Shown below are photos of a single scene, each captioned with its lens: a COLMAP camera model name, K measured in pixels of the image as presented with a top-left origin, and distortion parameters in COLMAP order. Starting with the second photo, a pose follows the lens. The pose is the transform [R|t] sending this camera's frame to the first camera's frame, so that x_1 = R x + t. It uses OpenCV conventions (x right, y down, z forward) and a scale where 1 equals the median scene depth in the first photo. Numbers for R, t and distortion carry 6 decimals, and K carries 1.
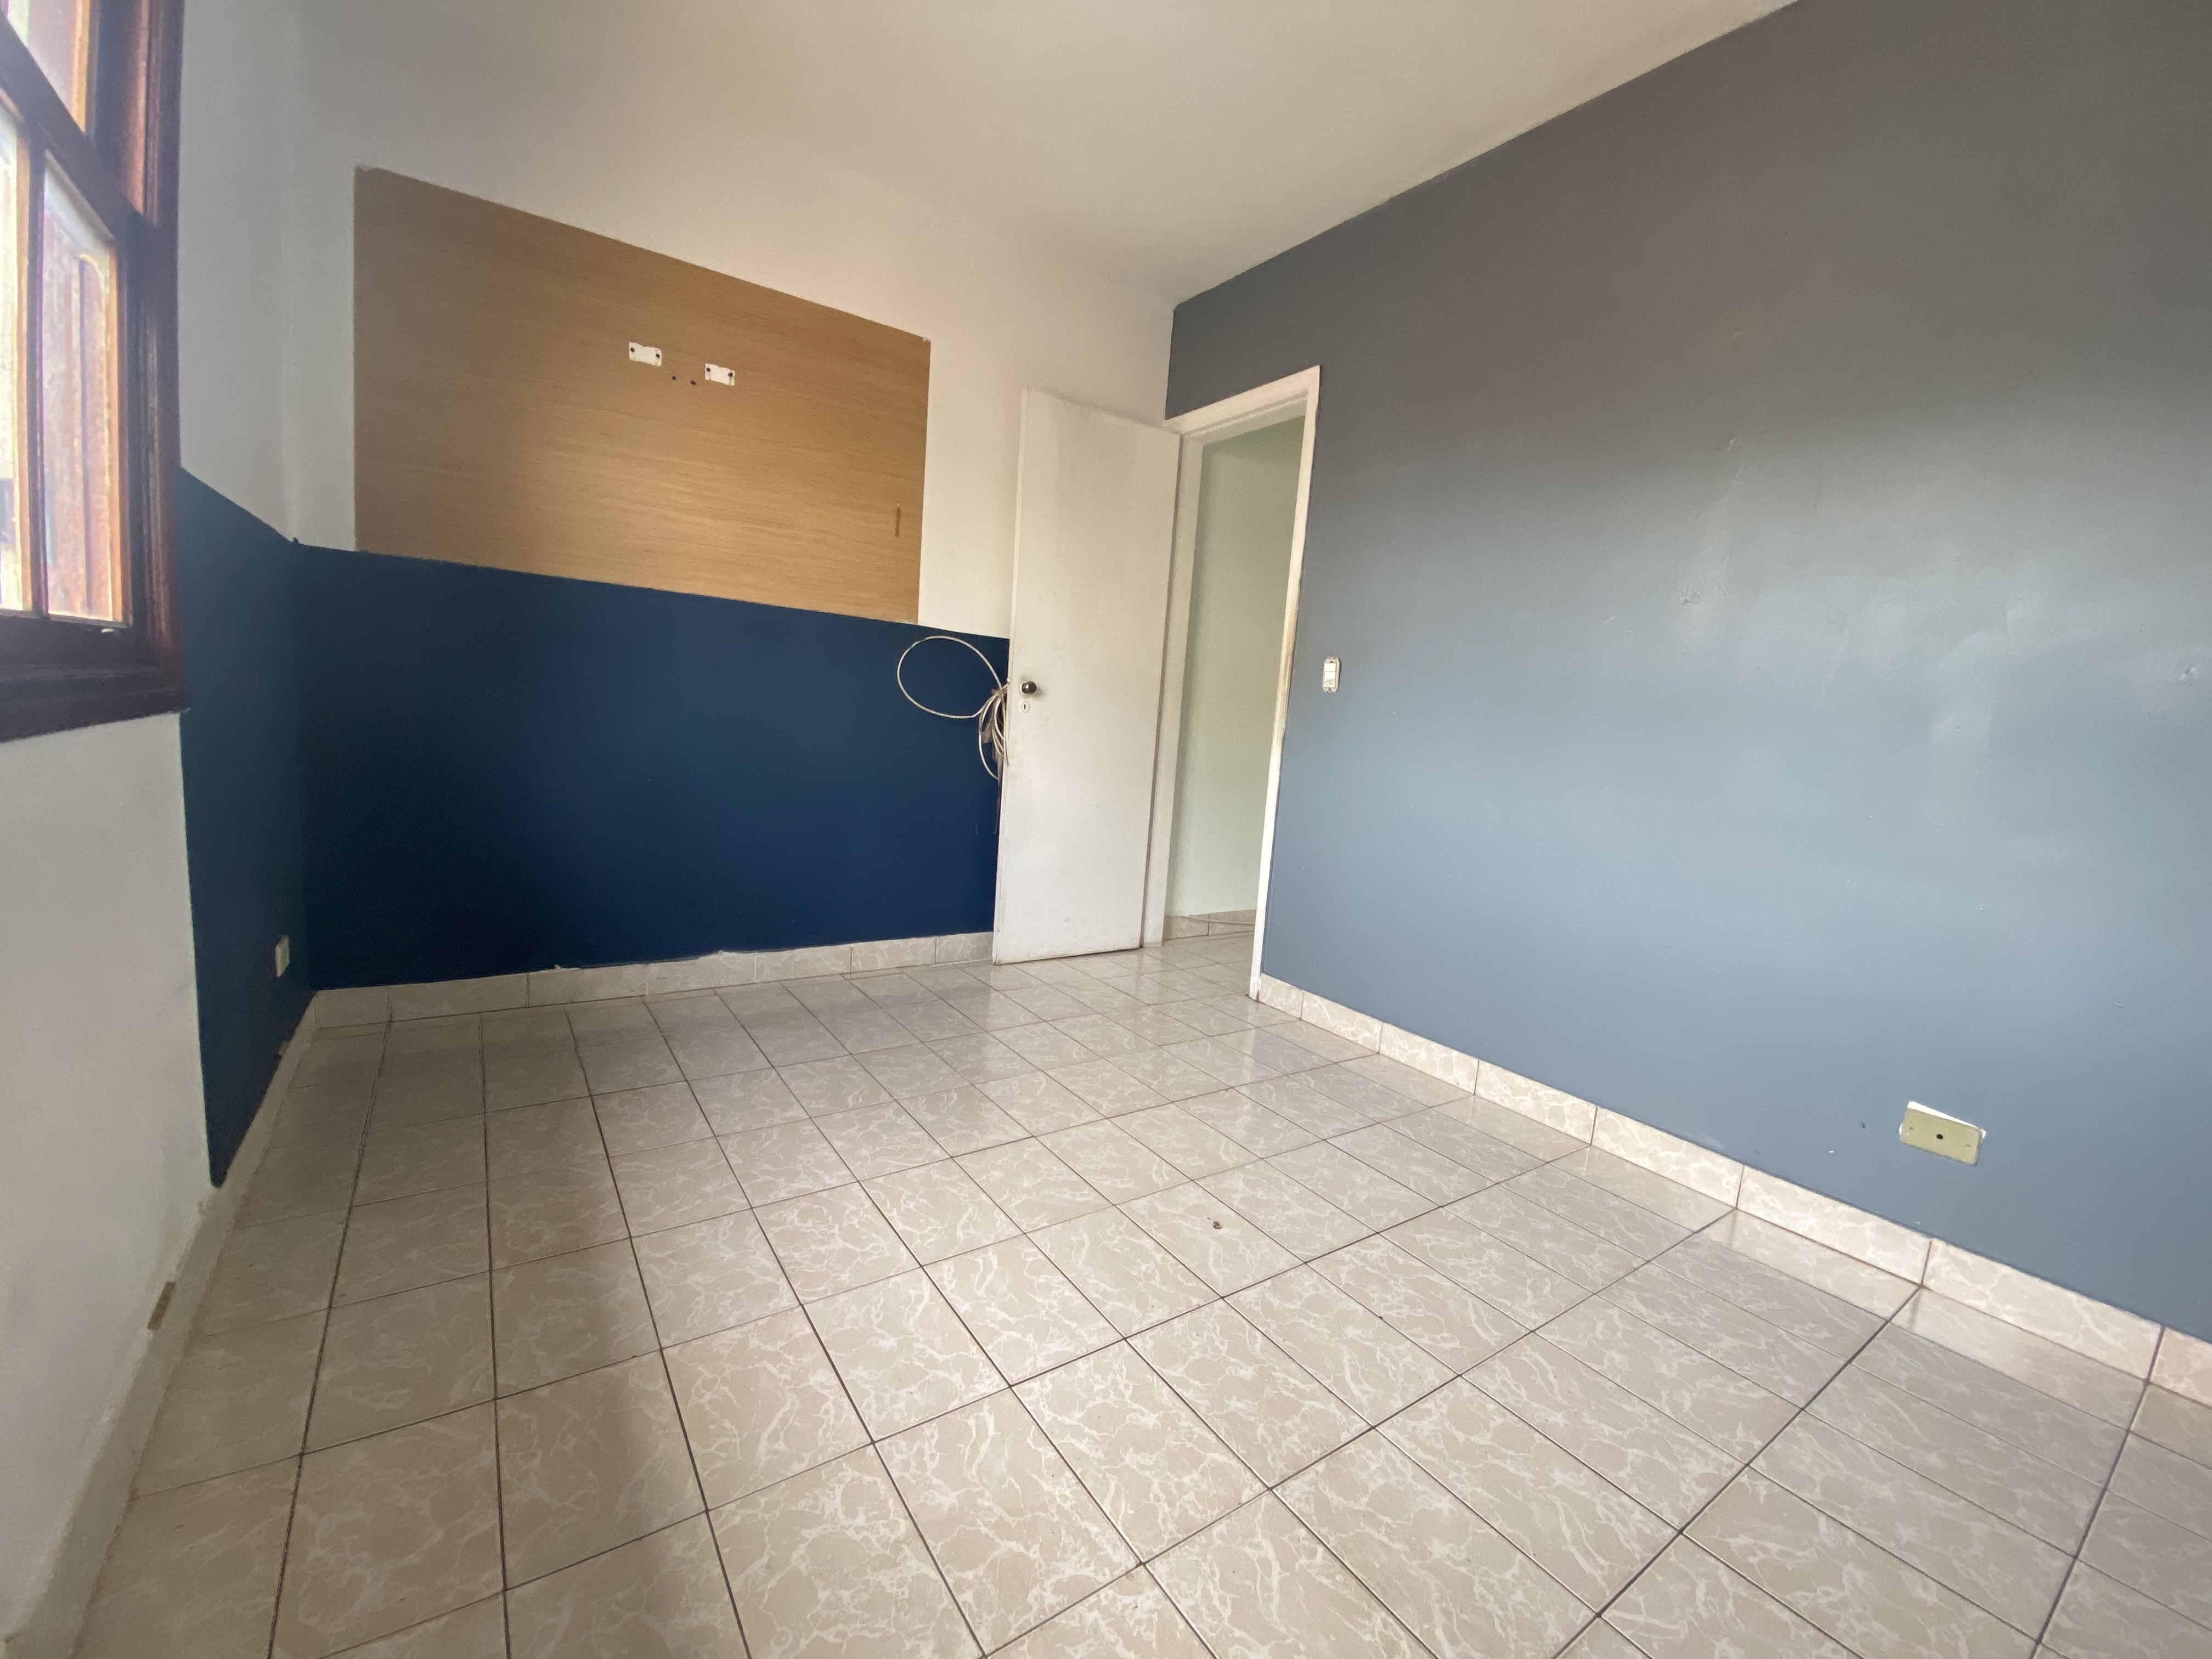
lens RADIAL K [[908.9, 0, 1094.9], [0, 908.9, 820.6], [0, 0, 1]] dist [0.002722, -0.012423]
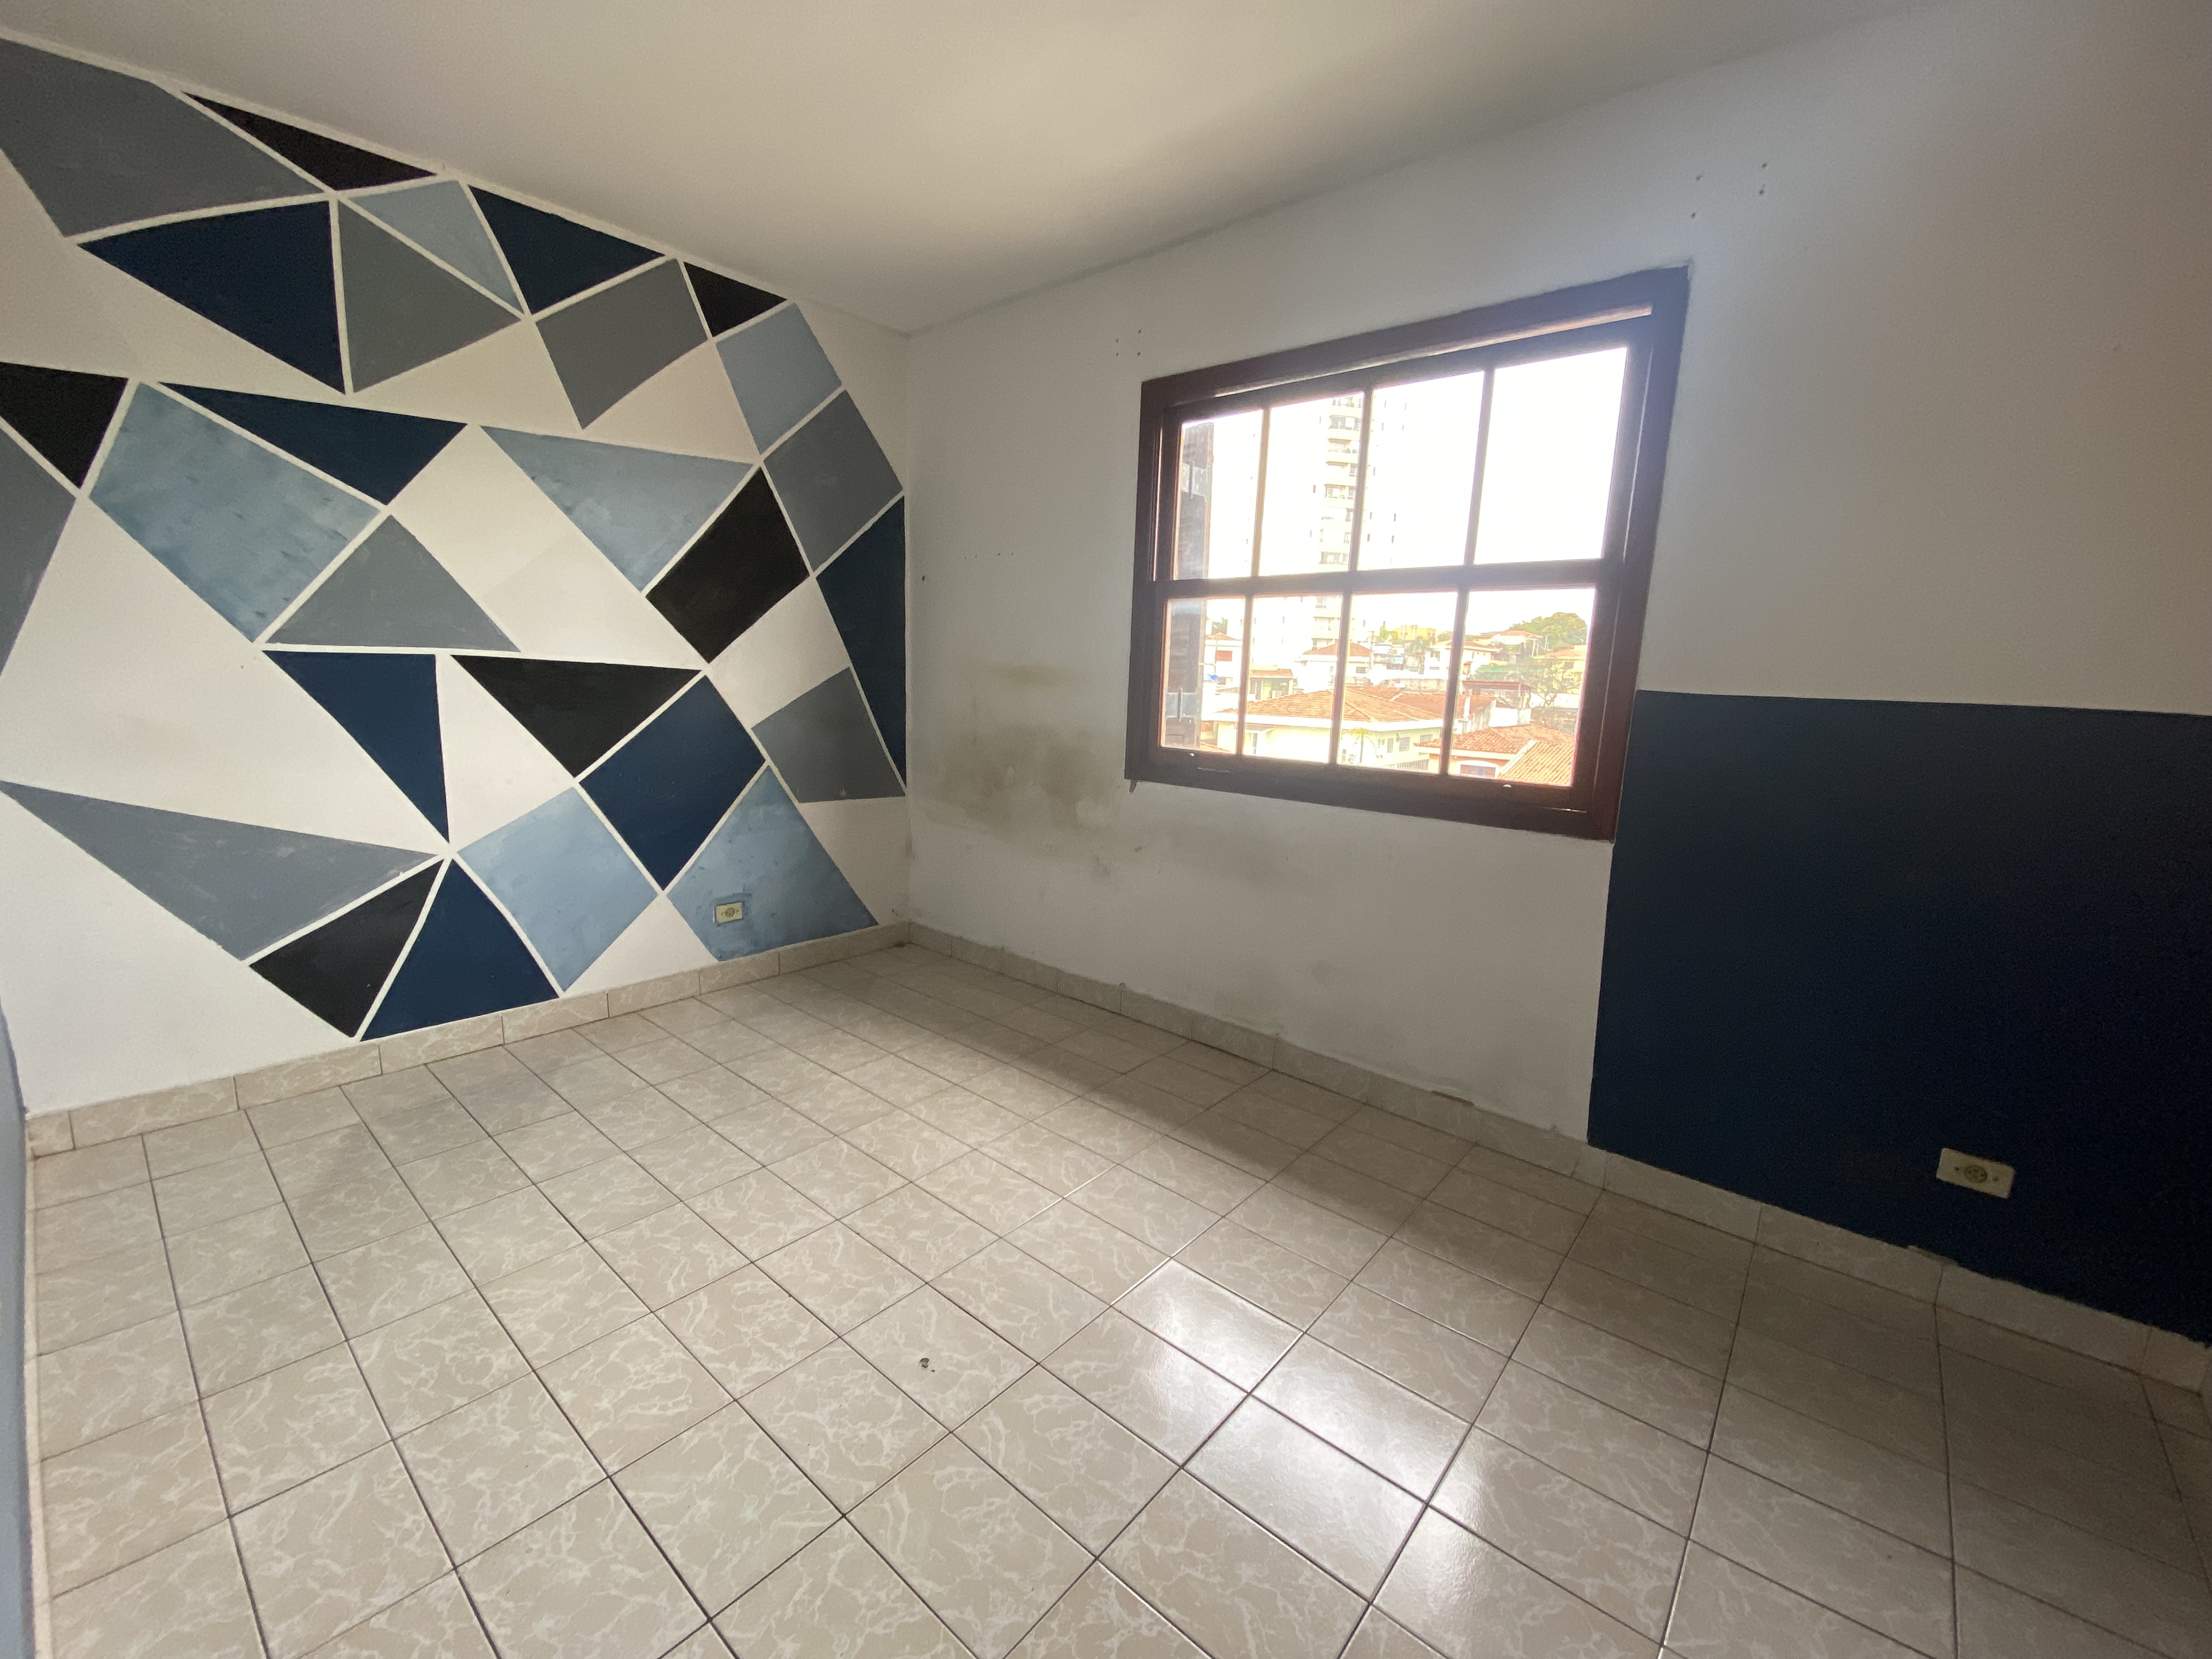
lens RADIAL K [[908.9, 0, 1094.9], [0, 908.9, 820.6], [0, 0, 1]] dist [0.002722, -0.012423]
pose [[-0.961675, -0.062396, -0.267000, 0.291574], [-0.133959, 0.956556, 0.258952, -0.408080], [0.239243, 0.284794, -0.928254, 2.040017]]
